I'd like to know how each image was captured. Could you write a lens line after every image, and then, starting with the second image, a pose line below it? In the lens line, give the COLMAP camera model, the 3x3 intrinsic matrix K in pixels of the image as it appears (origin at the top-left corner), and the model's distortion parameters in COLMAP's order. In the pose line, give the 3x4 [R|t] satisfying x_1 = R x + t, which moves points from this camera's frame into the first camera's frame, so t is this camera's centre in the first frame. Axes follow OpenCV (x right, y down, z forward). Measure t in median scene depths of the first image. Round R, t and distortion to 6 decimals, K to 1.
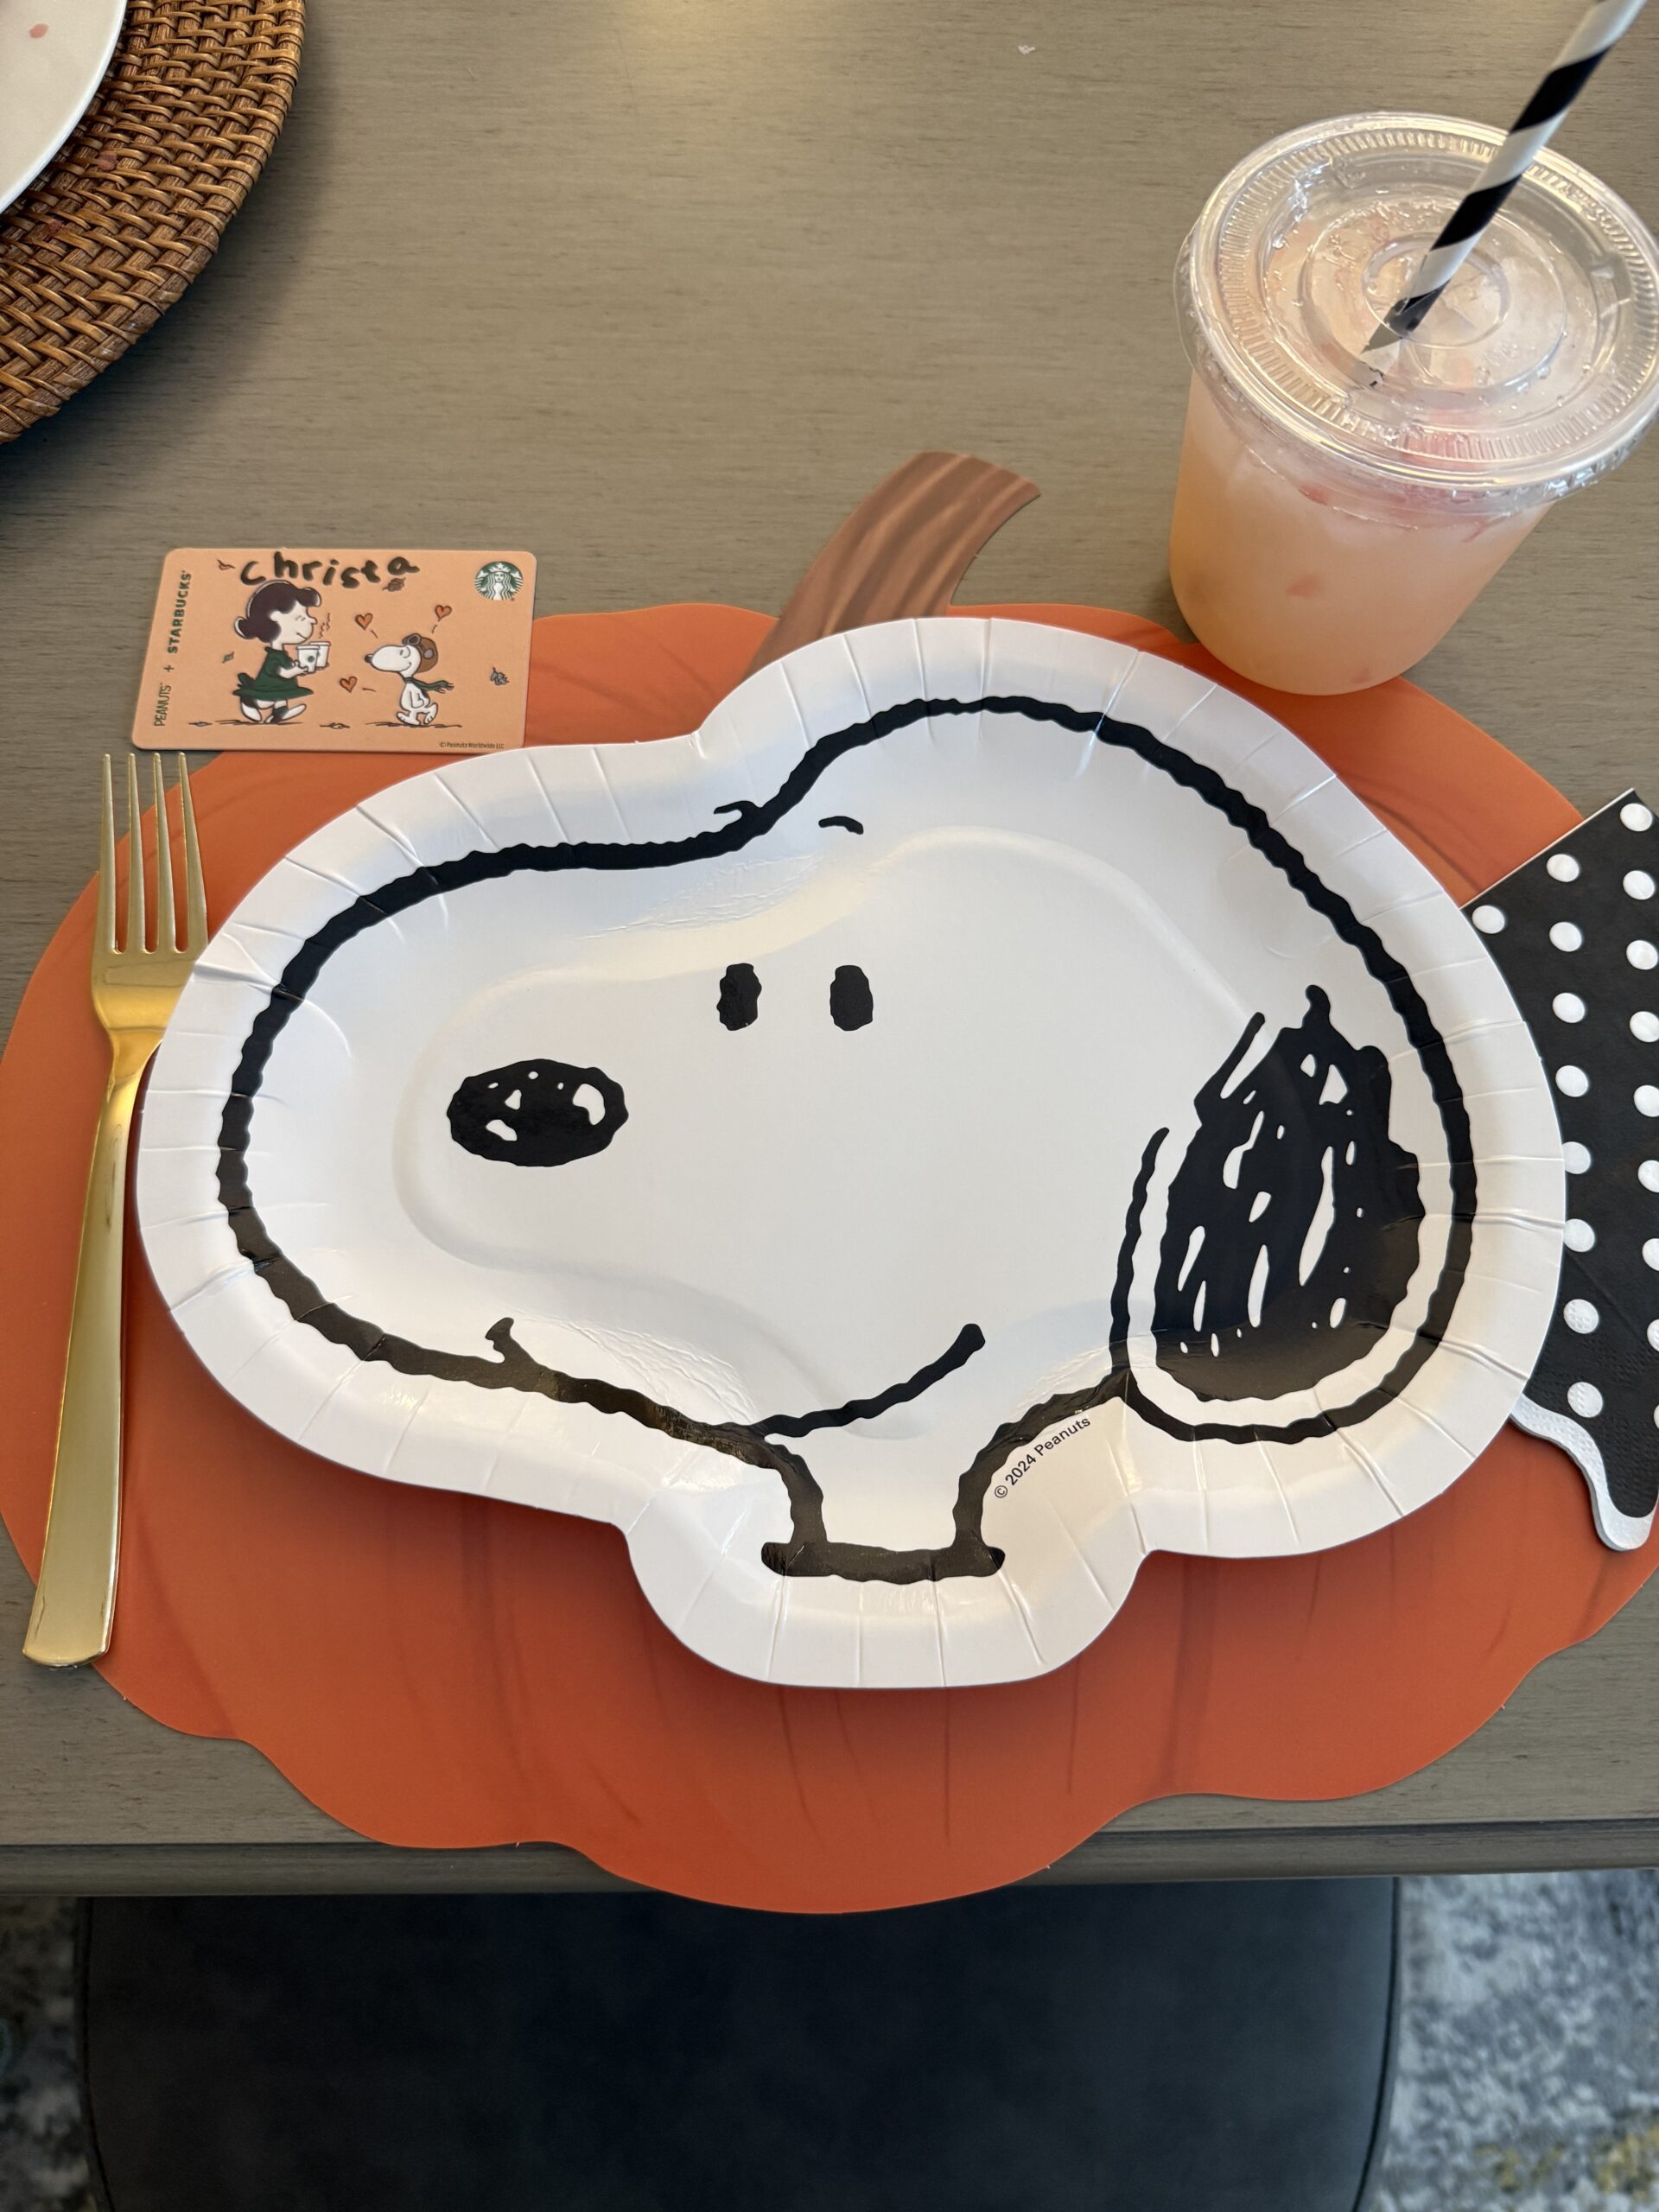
lens RADIAL K [[1548.6, 0, 821.1], [0, 1548.6, 1114.8], [0, 0, 1]] dist [0.001655, -0.008880]
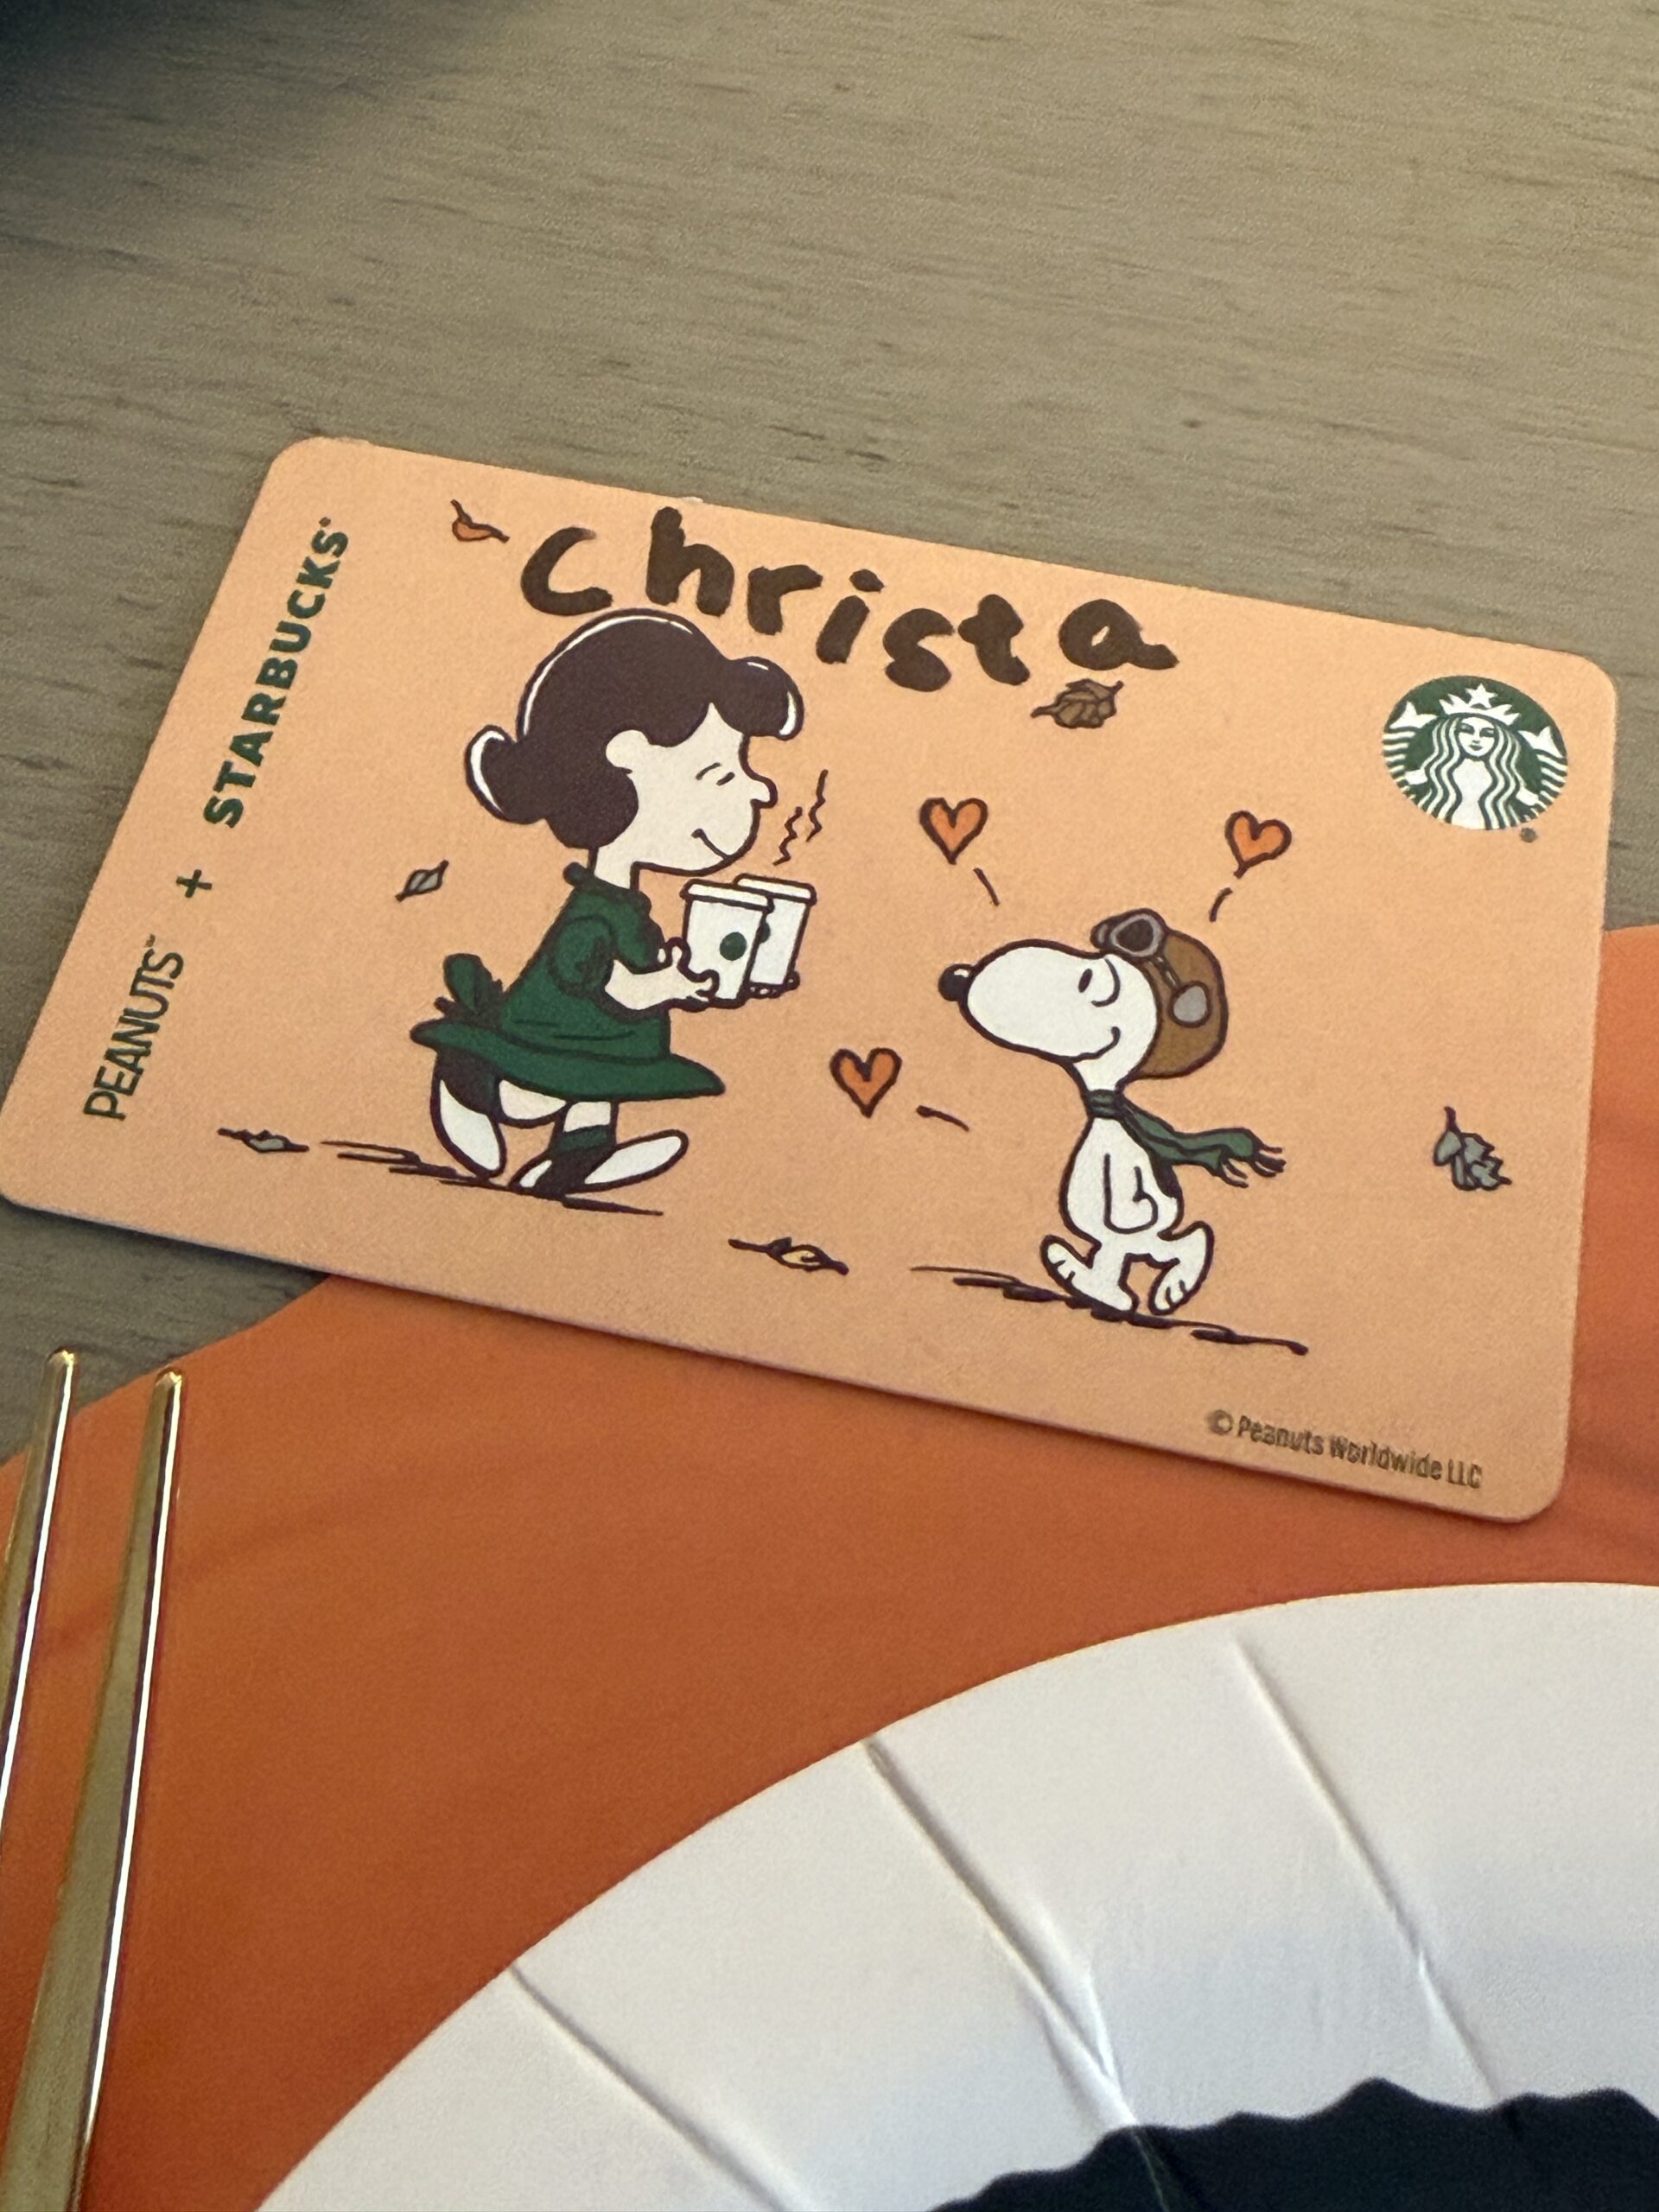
lens RADIAL K [[2854.4, 0, 832.2], [0, 2854.4, 1105.0], [0, 0, 1]] dist [0.057081, 0.000000]
pose [[0.972640, 0.188994, -0.135099, -0.241635], [-0.205884, 0.970637, -0.124399, -0.210613], [0.107621, 0.148810, 0.982992, 0.537258]]
